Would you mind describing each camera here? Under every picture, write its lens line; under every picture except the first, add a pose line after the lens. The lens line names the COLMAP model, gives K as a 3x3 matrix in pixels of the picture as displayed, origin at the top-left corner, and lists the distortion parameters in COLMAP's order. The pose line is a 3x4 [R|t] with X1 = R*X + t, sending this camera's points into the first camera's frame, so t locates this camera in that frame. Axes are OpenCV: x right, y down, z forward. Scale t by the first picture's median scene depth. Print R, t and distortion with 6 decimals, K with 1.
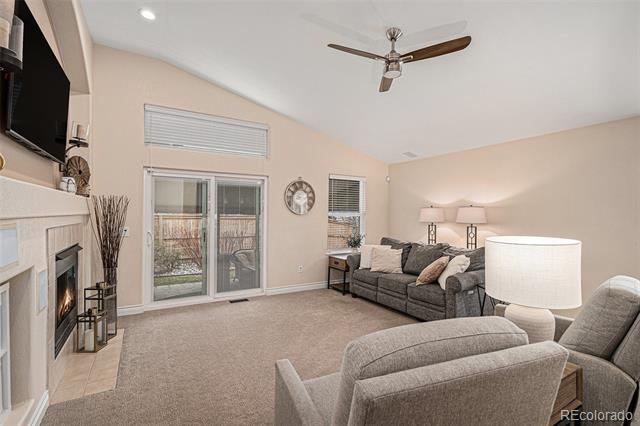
lens RADIAL K [[304.7, 0, 320.9], [0, 304.7, 213.7], [0, 0, 1]] dist [0.016295, 0.000269]
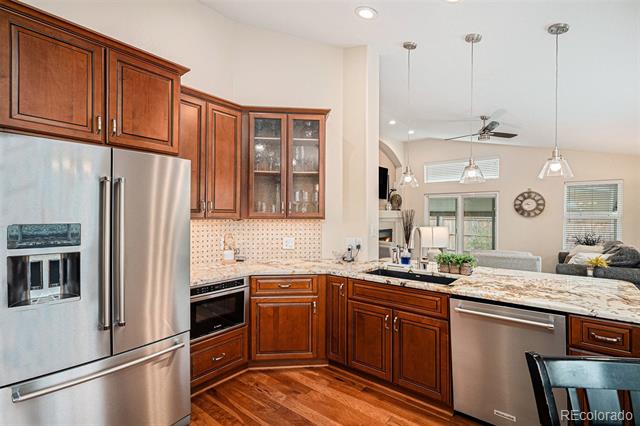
lens RADIAL K [[304.7, 0, 319.9], [0, 304.7, 214.0], [0, 0, 1]] dist [0.016295, 0.000269]
pose [[0.347275, -0.006266, -0.937742, 0.860359], [0.008154, 0.999960, -0.003663, -0.013864], [0.937728, -0.006374, 0.347312, -0.305688]]
